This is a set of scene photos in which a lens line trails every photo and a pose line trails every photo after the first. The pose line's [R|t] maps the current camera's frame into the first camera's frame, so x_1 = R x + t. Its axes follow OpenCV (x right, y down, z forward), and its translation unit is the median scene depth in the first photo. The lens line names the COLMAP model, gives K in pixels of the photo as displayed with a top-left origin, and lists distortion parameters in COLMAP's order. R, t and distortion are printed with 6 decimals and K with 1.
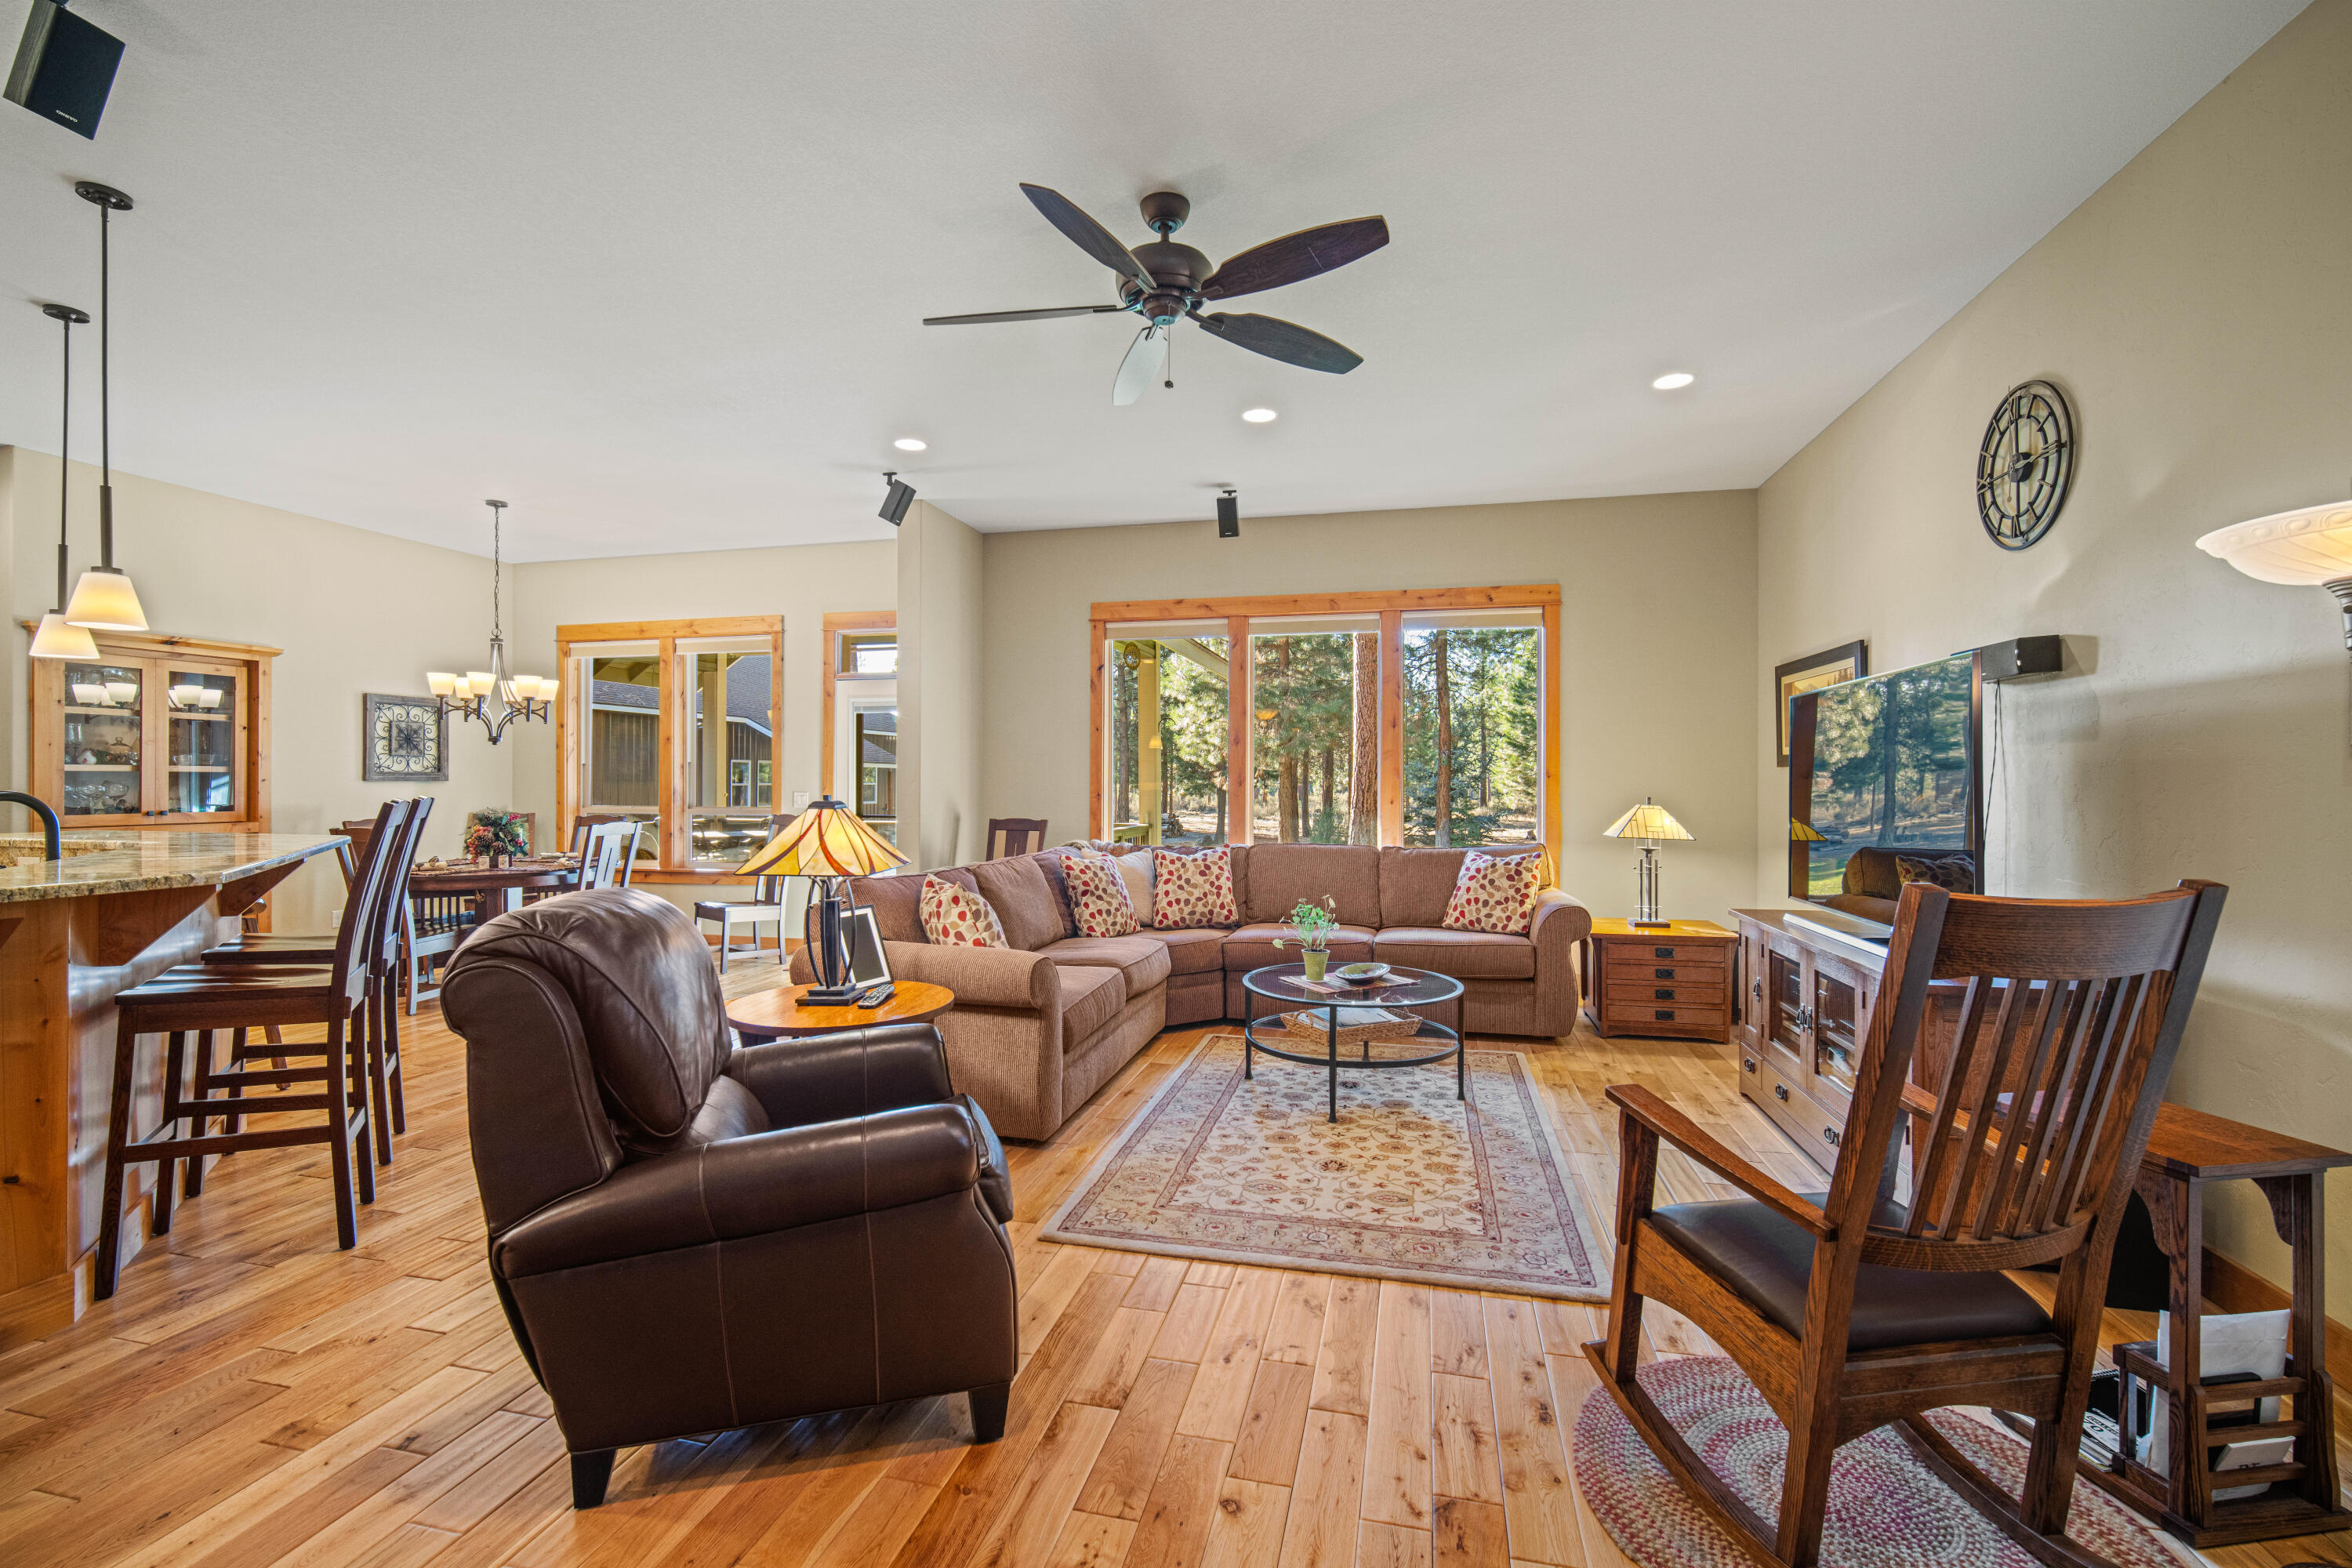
lens RADIAL K [[1017.7, 0, 1176.0], [0, 1017.7, 784.0], [0, 0, 1]] dist [-0.014925, 0.004853]
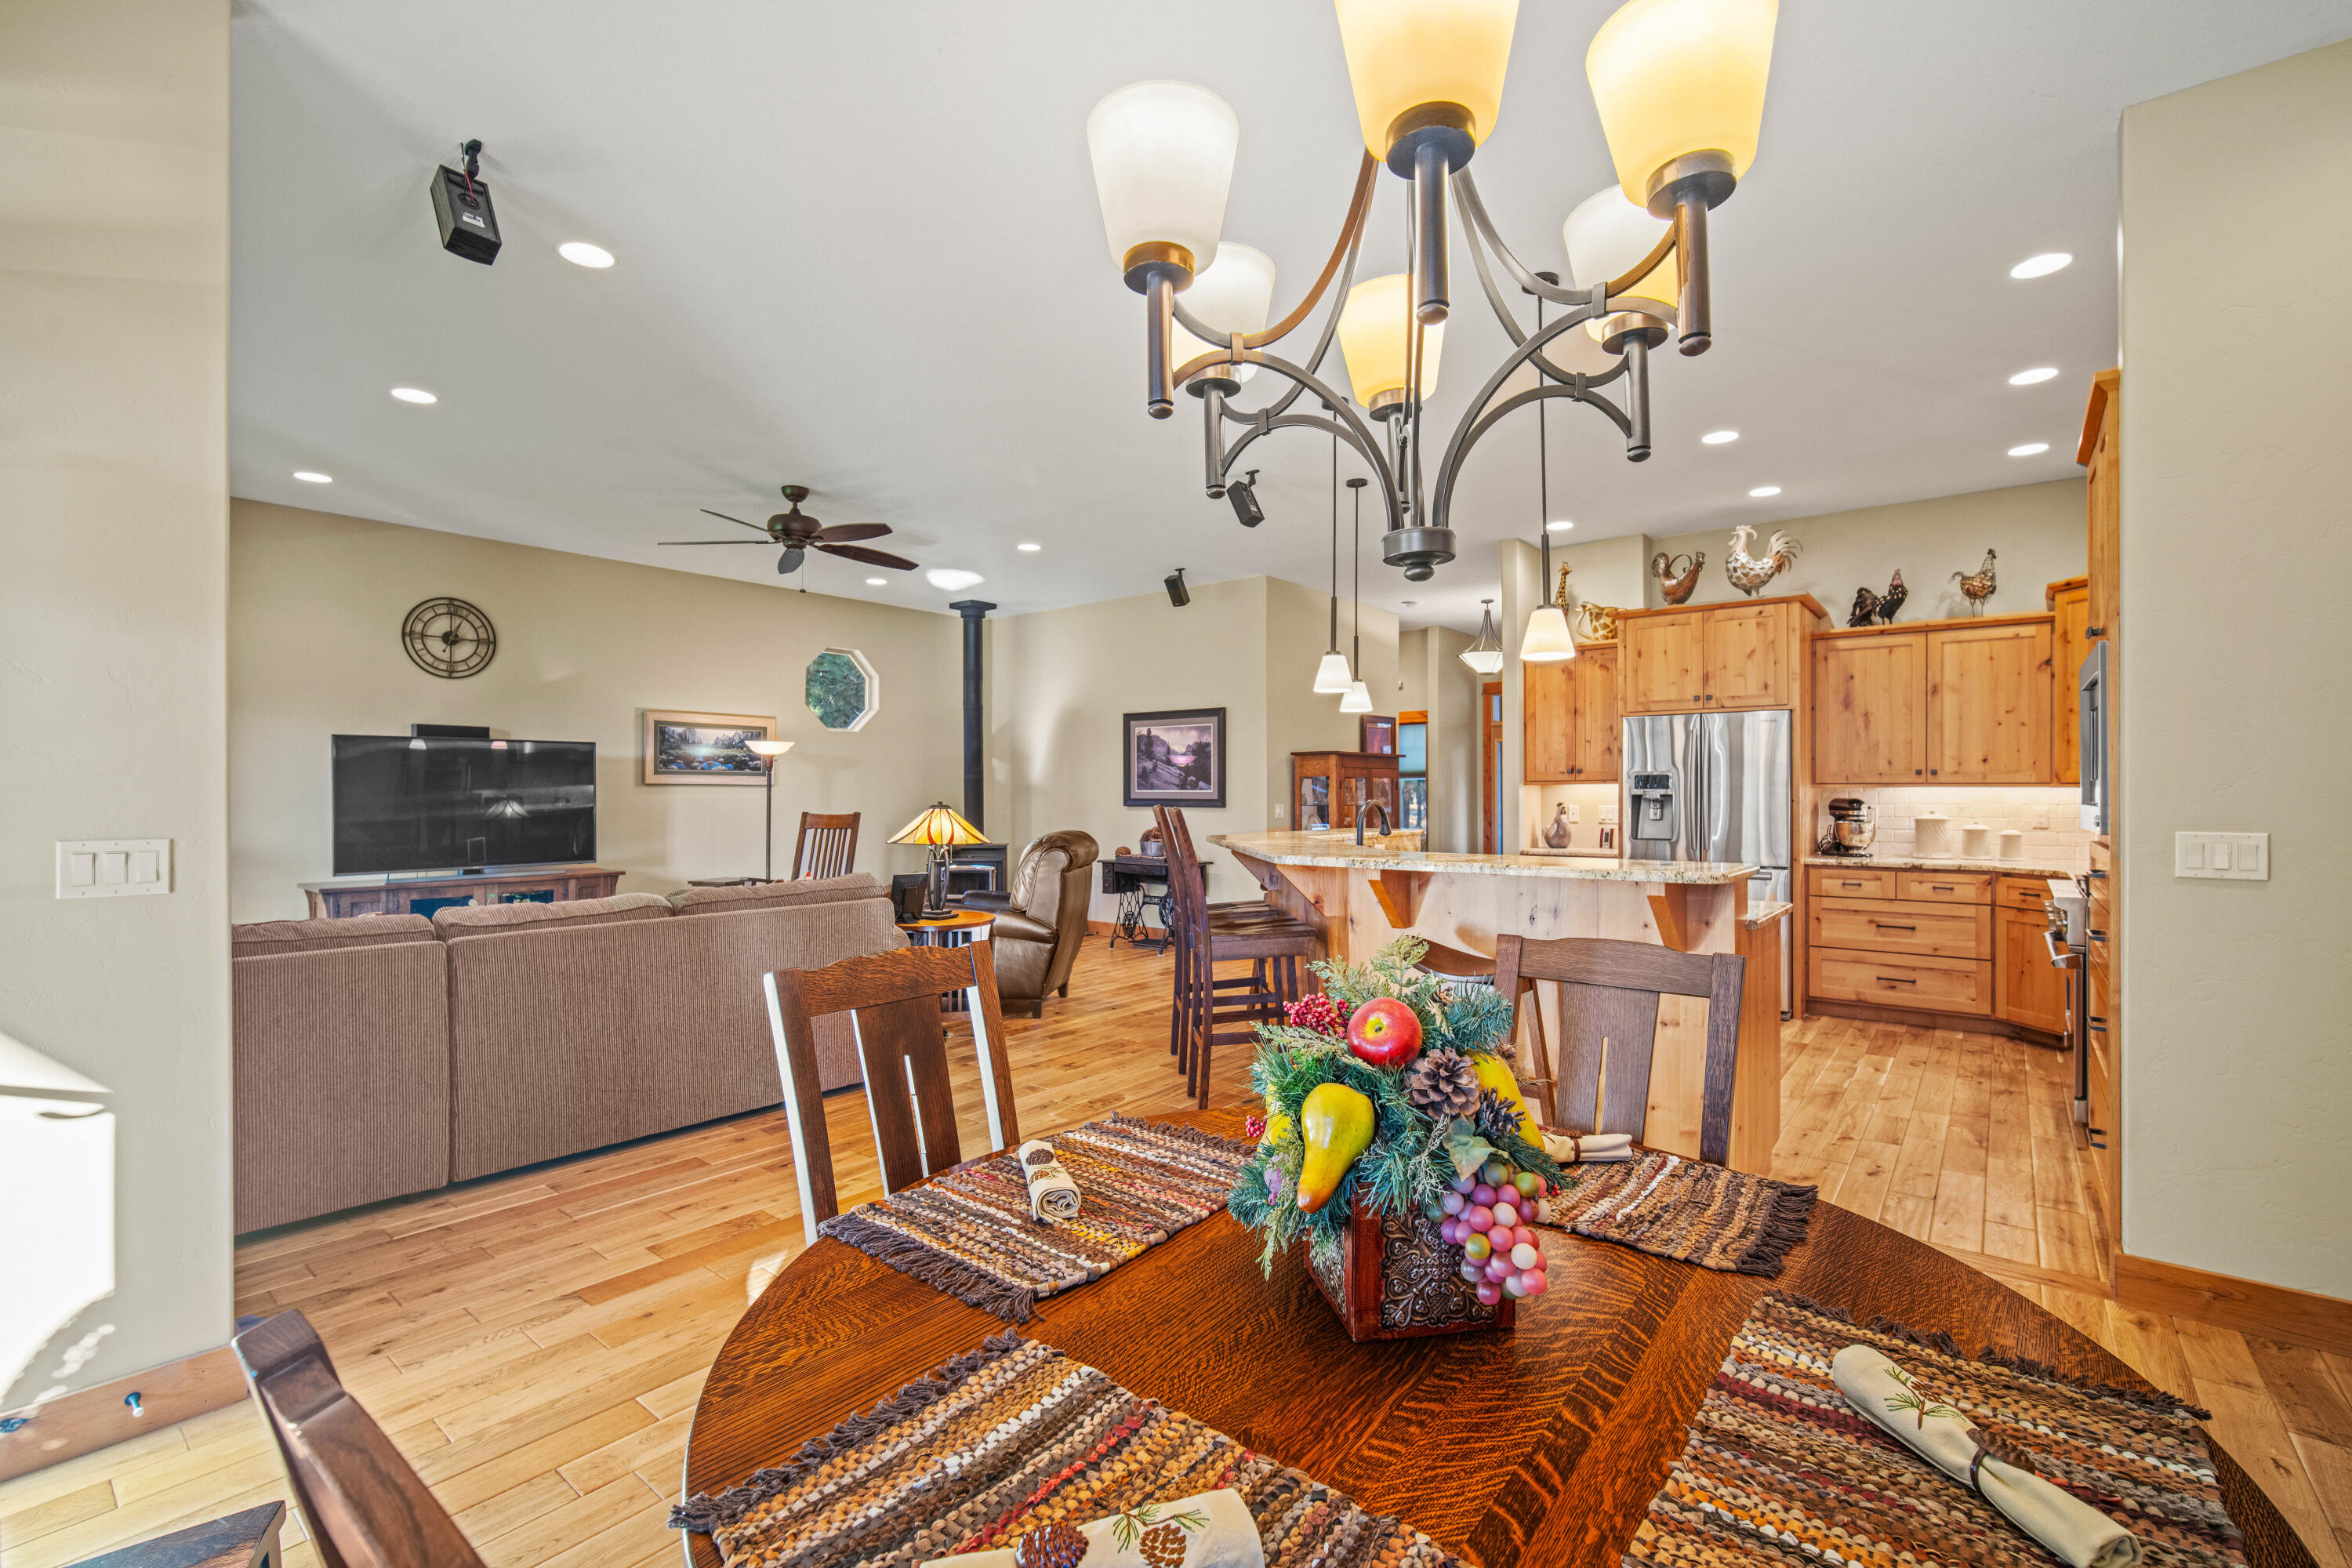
lens RADIAL K [[1030.2, 0, 1177.3], [0, 1030.2, 794.8], [0, 0, 1]] dist [-0.010436, 0.000404]
pose [[-0.903476, -0.001011, 0.428638, -0.842550], [0.001282, 0.999986, 0.005061, -0.005282], [-0.428637, 0.005122, -0.903462, 1.384158]]
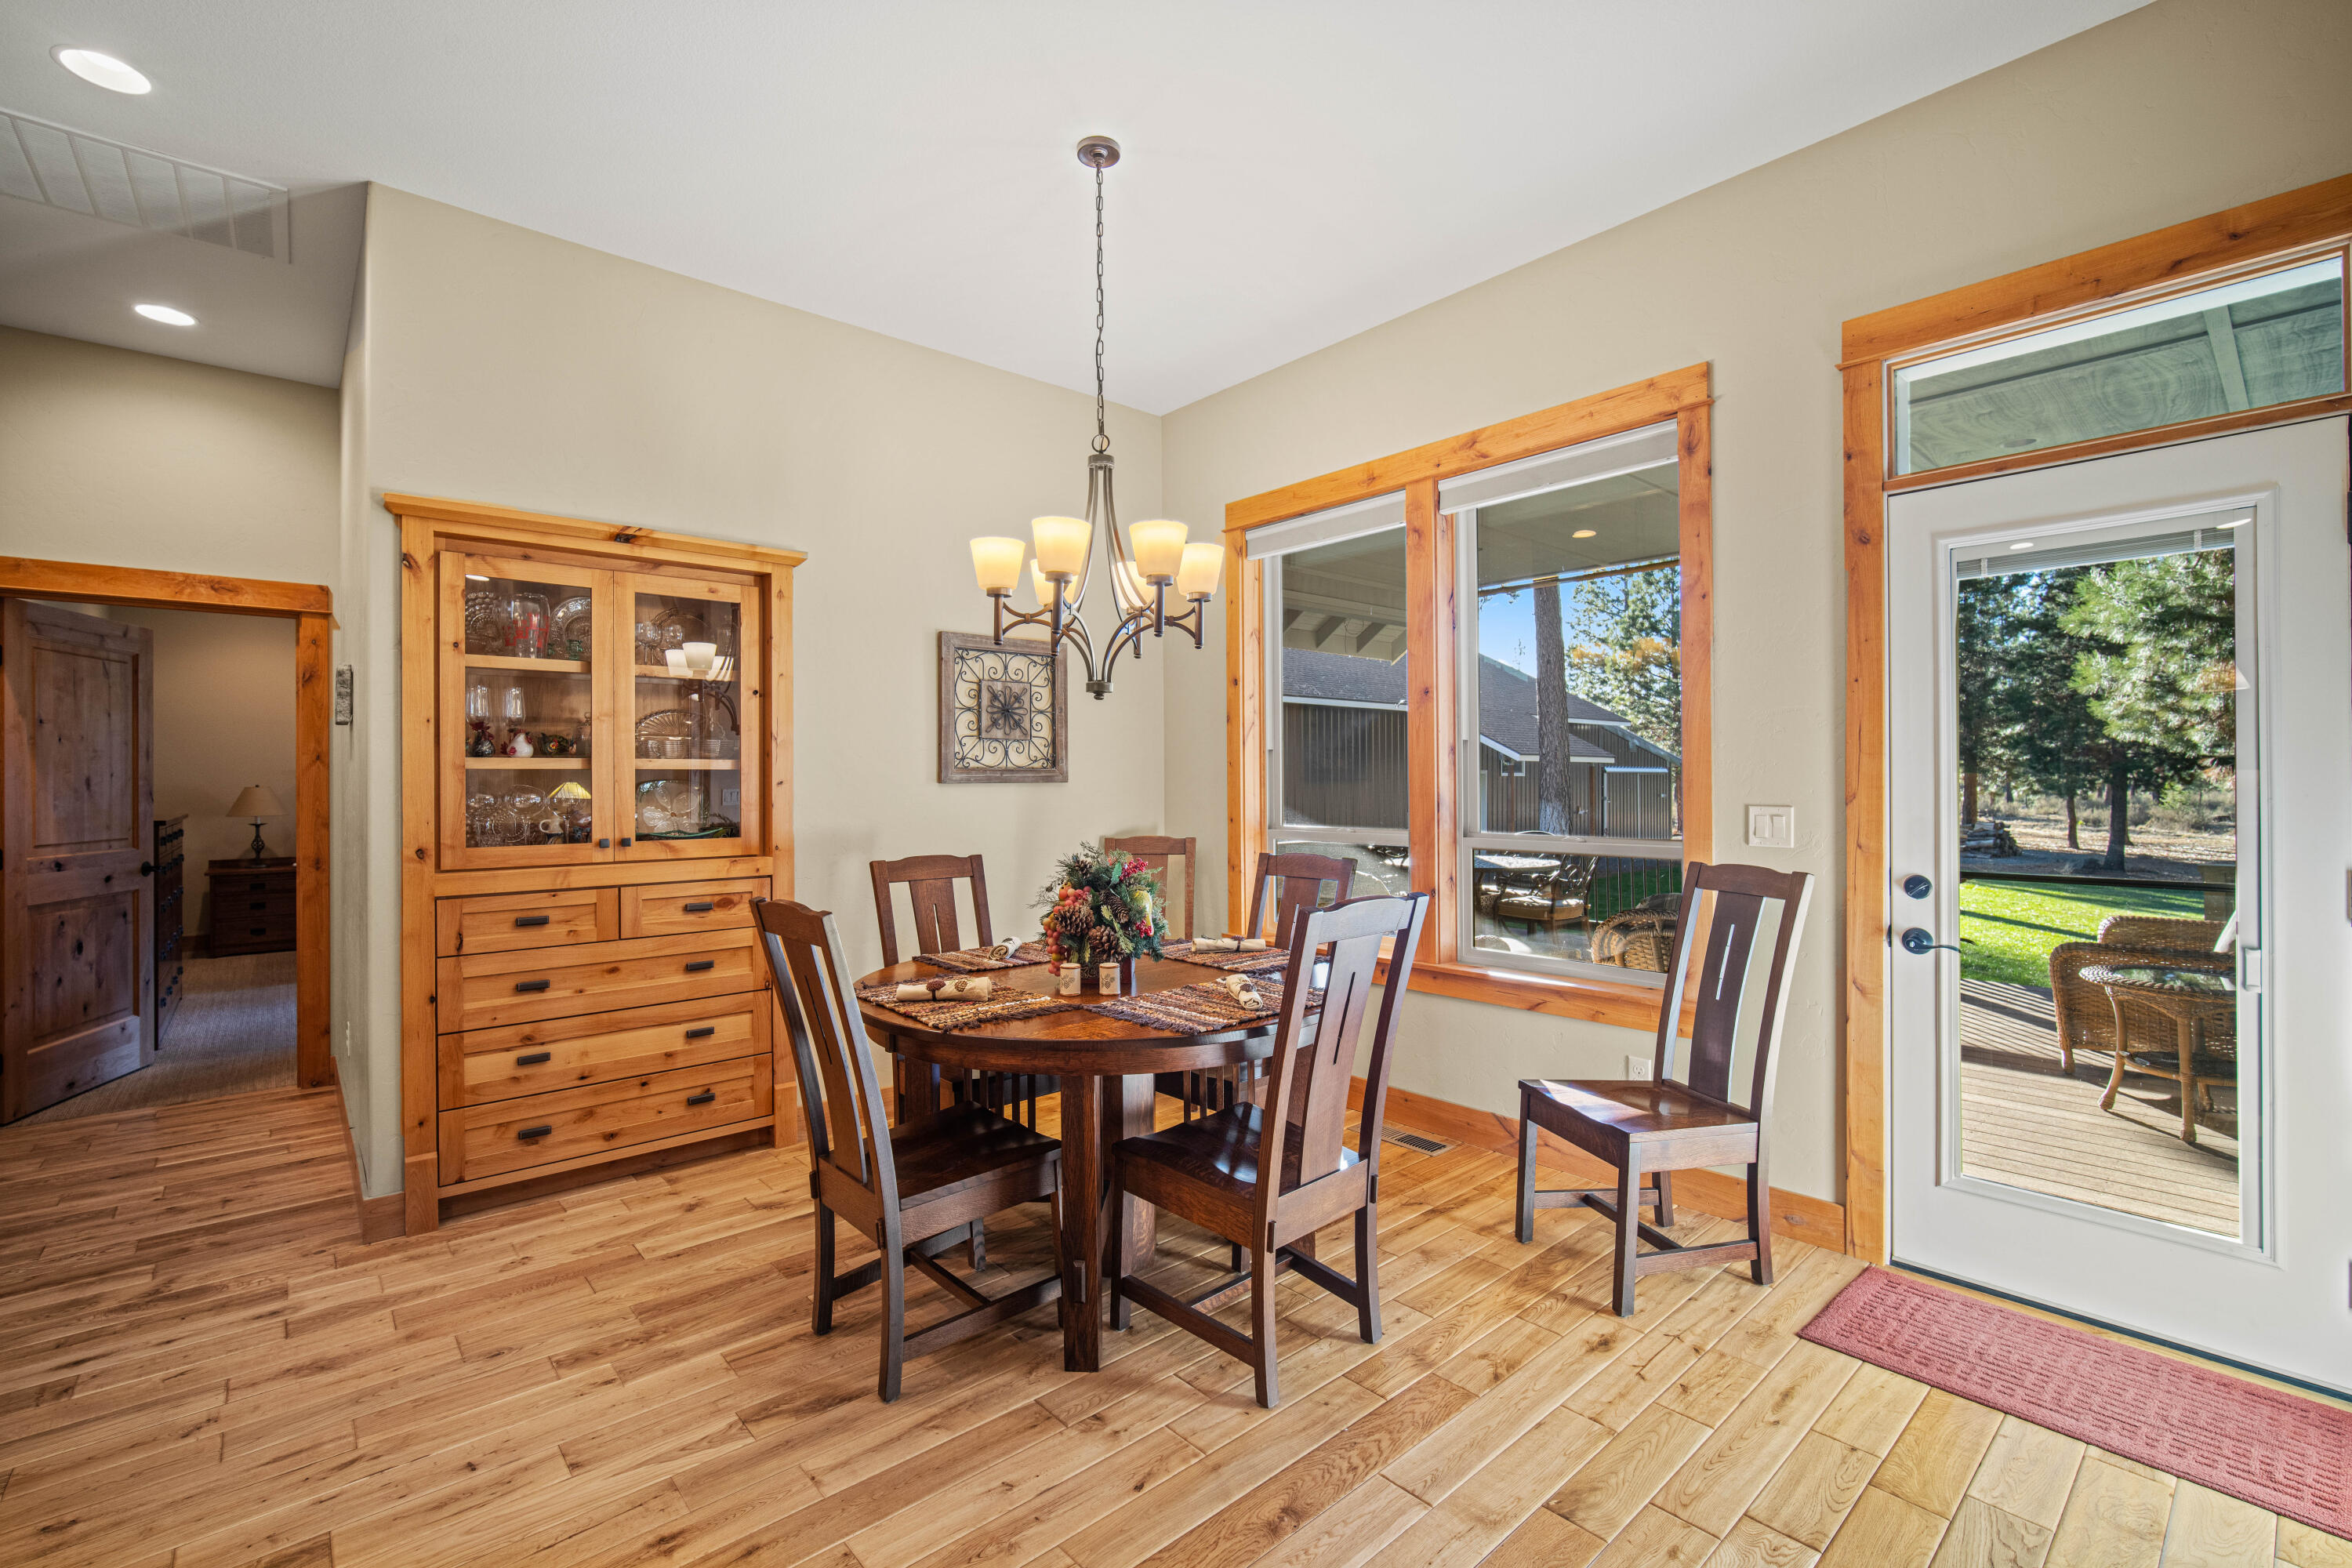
lens RADIAL K [[1024.6, 0, 1170.7], [0, 1024.6, 780.8], [0, 0, 1]] dist [-0.010407, 0.001054]
pose [[0.817599, -0.006672, -0.575750, -0.464750], [0.005785, 0.999978, -0.003373, -0.002129], [0.575760, -0.000573, 0.817619, 0.774933]]
